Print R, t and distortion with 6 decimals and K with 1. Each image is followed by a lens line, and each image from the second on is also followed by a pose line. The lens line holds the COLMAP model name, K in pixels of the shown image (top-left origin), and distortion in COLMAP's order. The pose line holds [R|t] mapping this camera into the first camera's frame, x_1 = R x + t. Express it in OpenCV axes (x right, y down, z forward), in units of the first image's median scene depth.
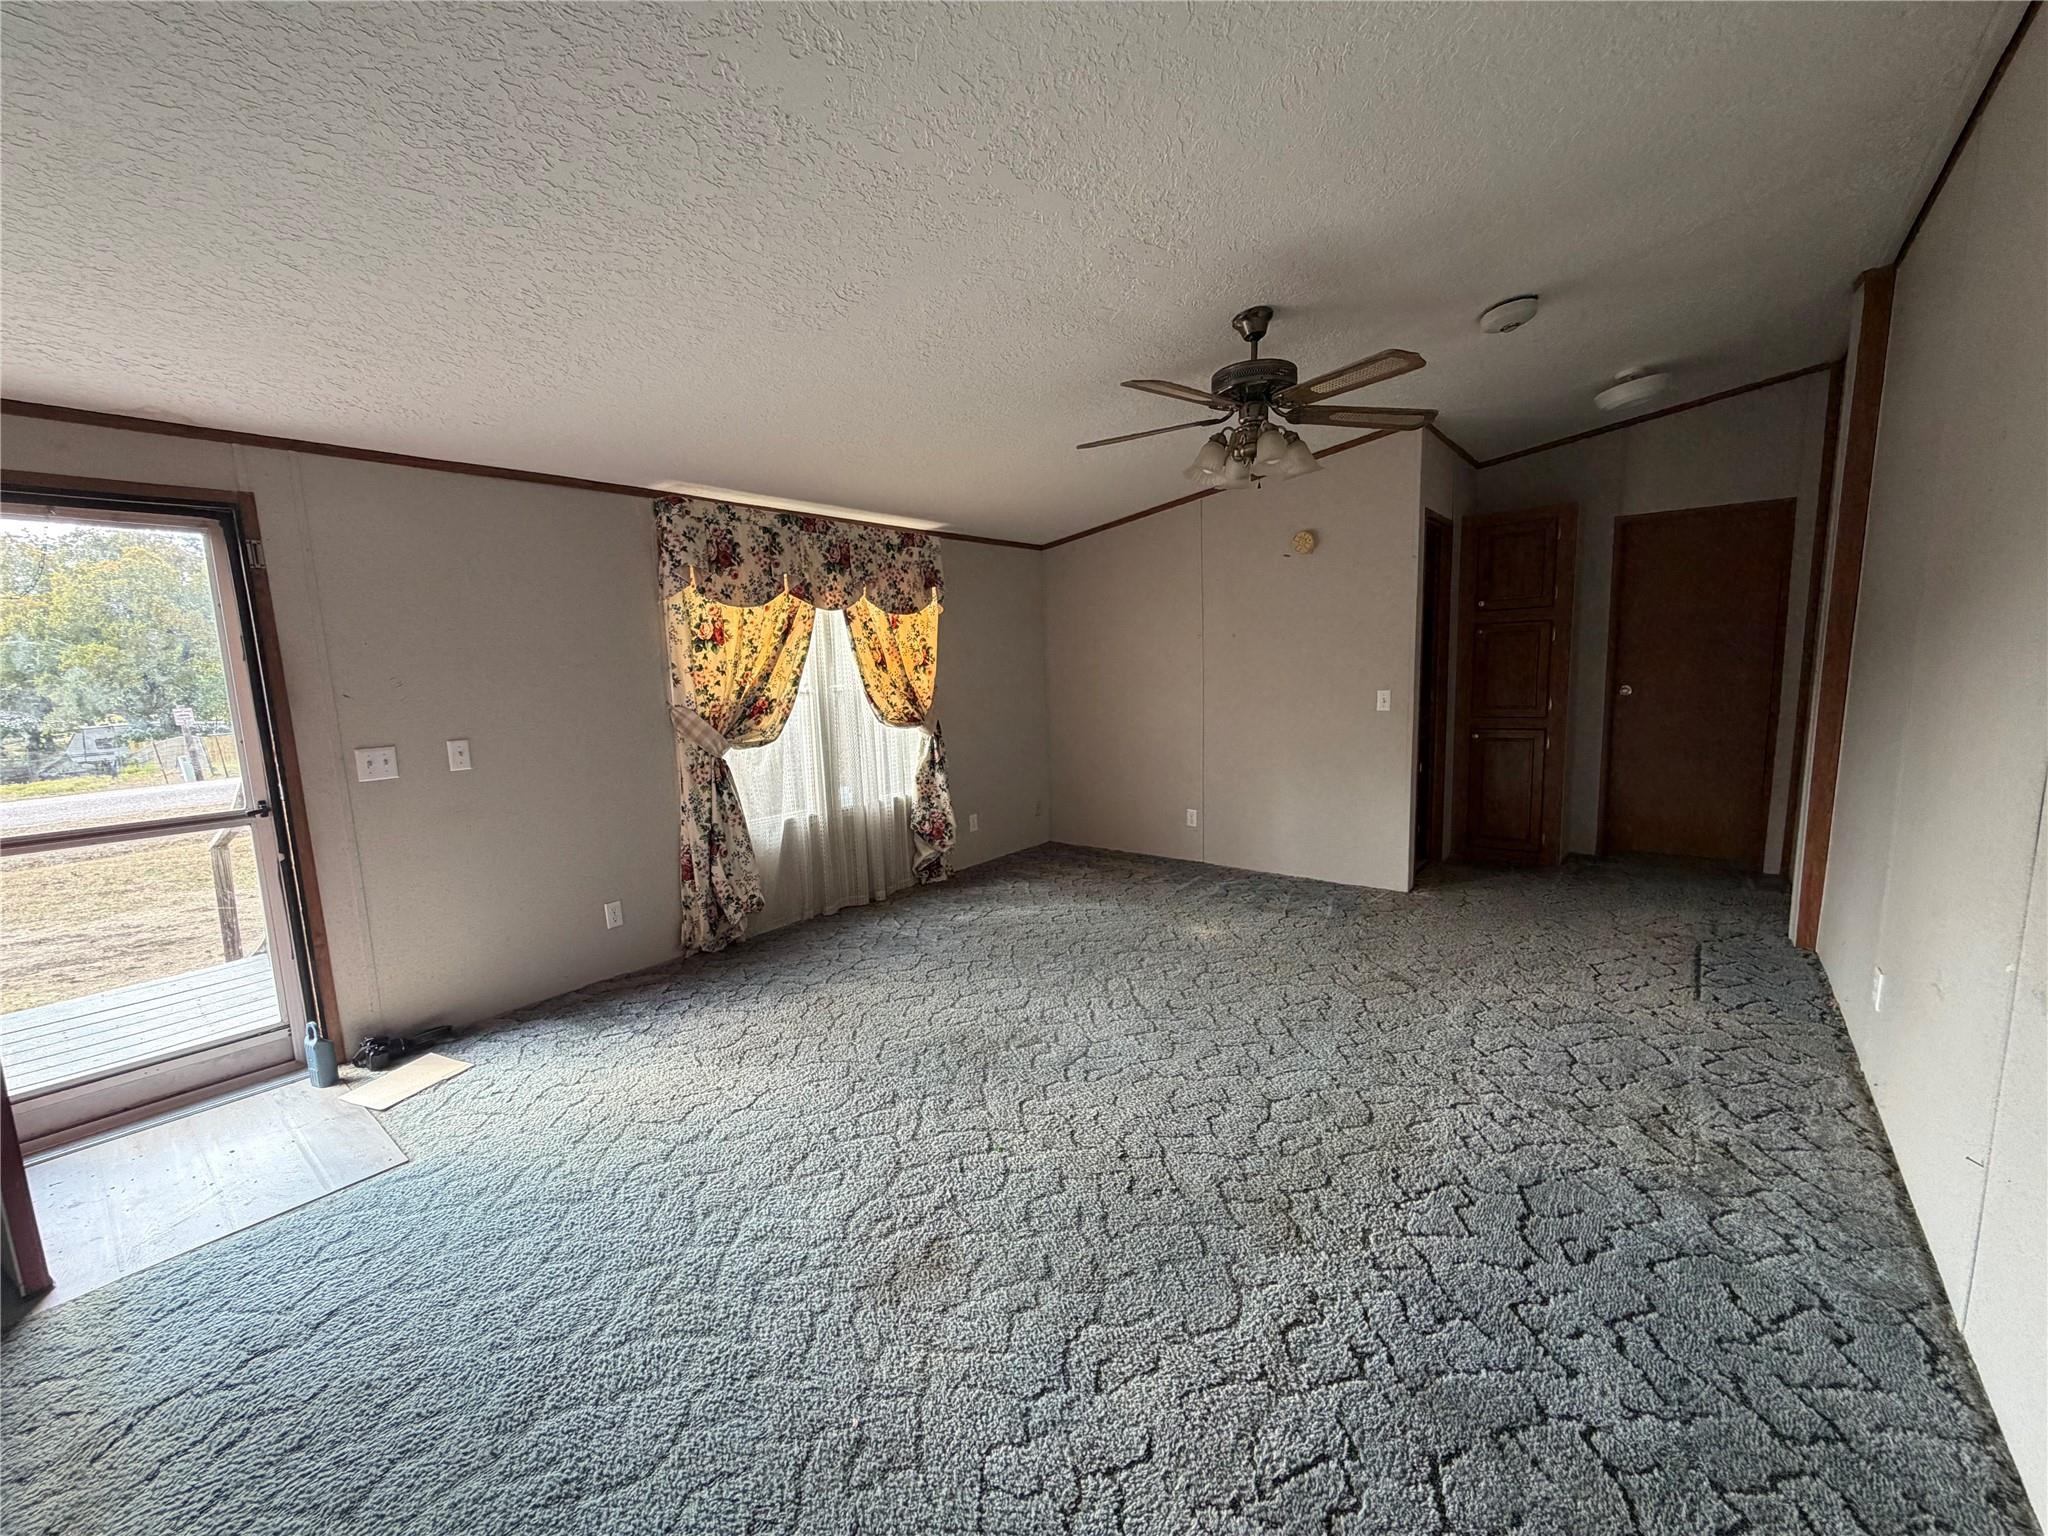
lens RADIAL K [[817.2, 0, 1019.9], [0, 817.2, 769.5], [0, 0, 1]] dist [0.000718, 0.000287]
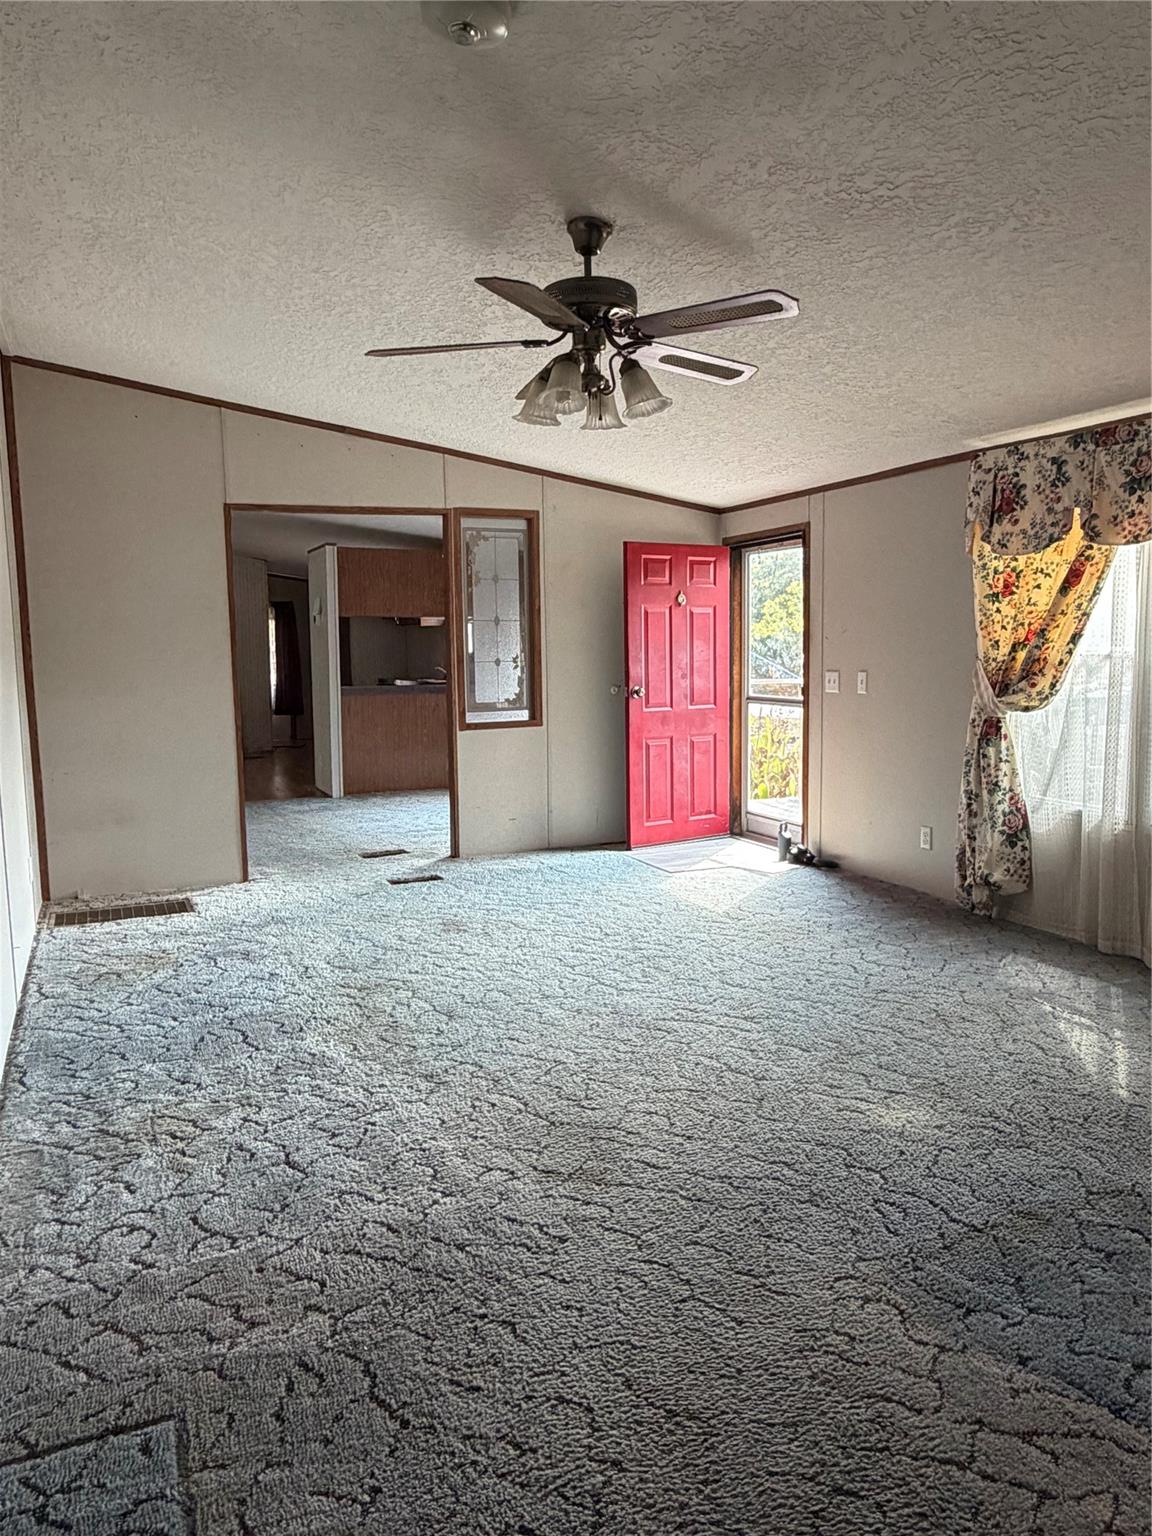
lens RADIAL K [[1101.4, 0, 575.7], [0, 1101.4, 769.4], [0, 0, 1]] dist [0.006603, 0.000161]
pose [[-0.454639, 0.139036, -0.879757, 0.977150], [-0.093042, 0.974923, 0.202158, -0.166384], [0.885803, 0.173763, -0.430302, 1.115328]]
